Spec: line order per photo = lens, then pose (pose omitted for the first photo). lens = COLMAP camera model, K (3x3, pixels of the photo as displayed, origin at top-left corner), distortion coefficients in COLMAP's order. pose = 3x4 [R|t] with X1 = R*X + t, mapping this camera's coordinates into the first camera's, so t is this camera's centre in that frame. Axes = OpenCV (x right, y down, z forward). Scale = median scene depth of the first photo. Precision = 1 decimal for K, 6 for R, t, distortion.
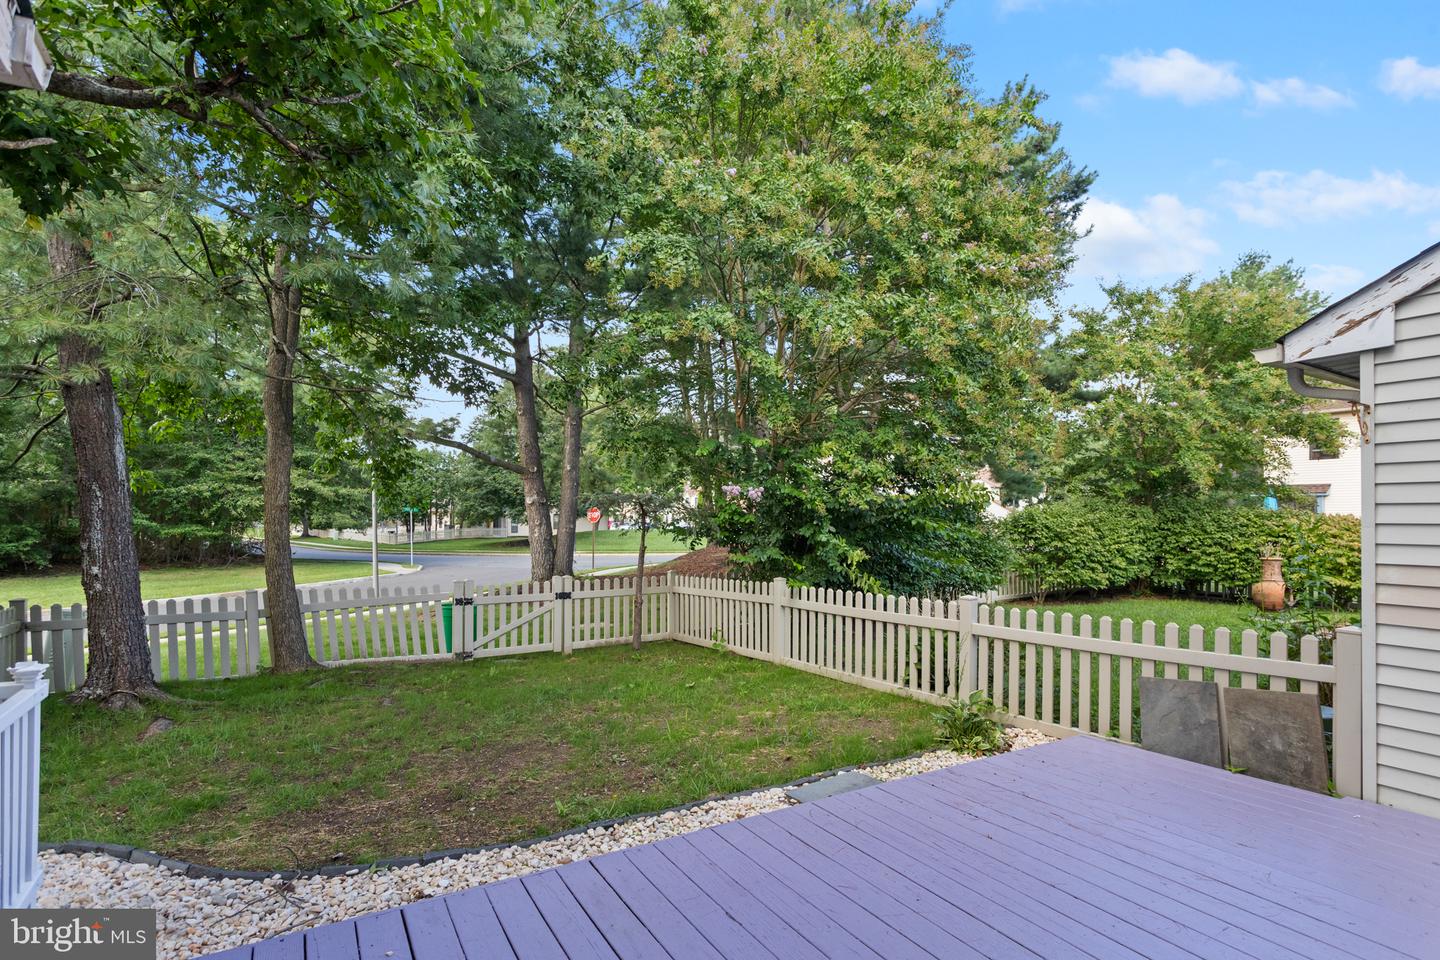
lens RADIAL K [[694.0, 0, 745.4], [0, 694.0, 506.8], [0, 0, 1]] dist [0.001874, 0.000203]
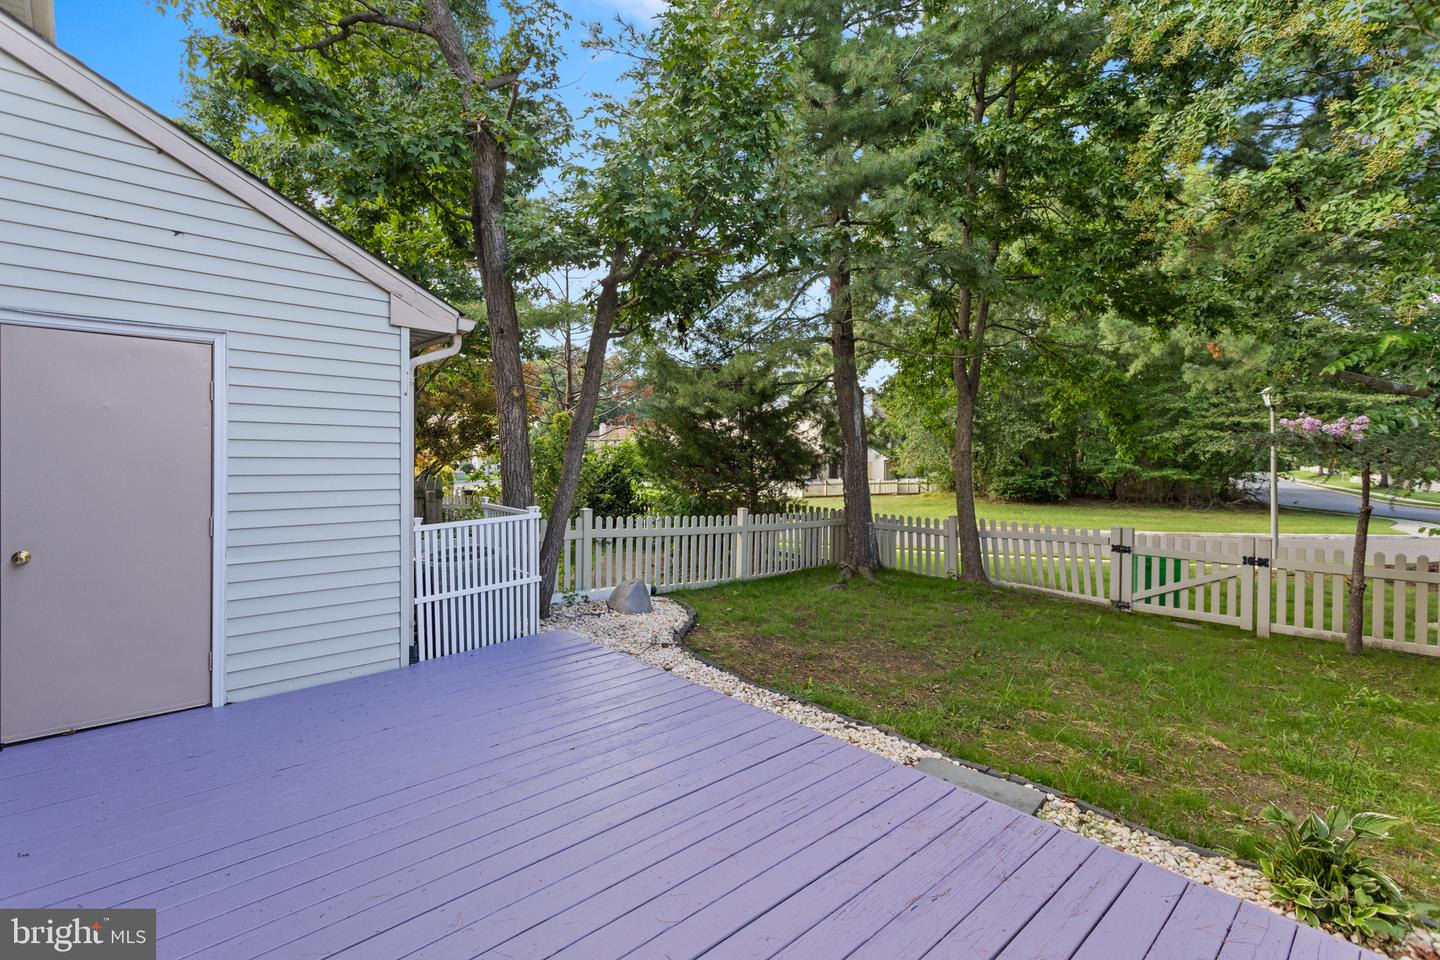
lens RADIAL K [[696.9, 0, 715.7], [0, 696.9, 456.2], [0, 0, 1]] dist [0.003163, -0.000092]
pose [[0.181491, -0.002568, -0.983389, 0.477187], [0.007527, 0.999971, -0.001222, 0.004453], [0.983364, -0.007180, 0.181505, 0.286211]]
